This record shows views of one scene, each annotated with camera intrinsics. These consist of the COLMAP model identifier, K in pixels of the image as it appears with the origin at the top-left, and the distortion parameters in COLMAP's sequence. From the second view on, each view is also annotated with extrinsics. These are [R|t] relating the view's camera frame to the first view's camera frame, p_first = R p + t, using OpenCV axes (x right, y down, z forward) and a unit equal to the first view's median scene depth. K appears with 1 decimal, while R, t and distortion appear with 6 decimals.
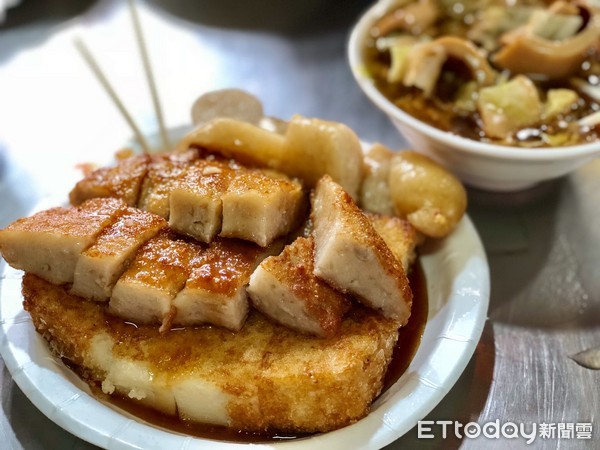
lens RADIAL K [[971.3, 0, 300.0], [0, 971.3, 225.0], [0, 0, 1]] dist [-0.261764, 1.438871]
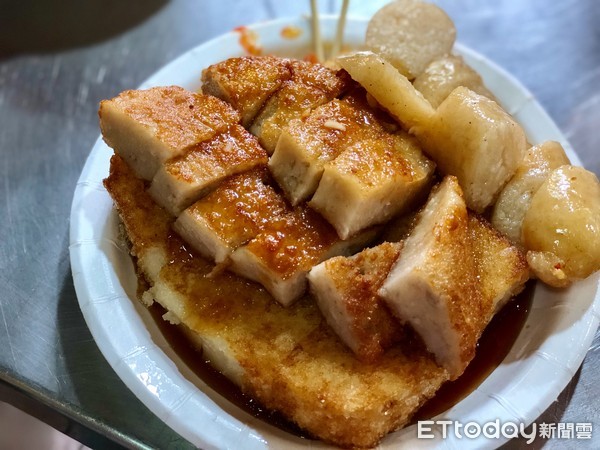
lens RADIAL K [[971.3, 0, 300.0], [0, 971.3, 225.0], [0, 0, 1]] dist [-0.261764, 1.438871]
pose [[0.889411, 0.412434, -0.197096, 0.098343], [-0.341187, 0.885925, 0.314211, -0.255931], [0.304204, -0.212216, 0.928668, 0.155499]]
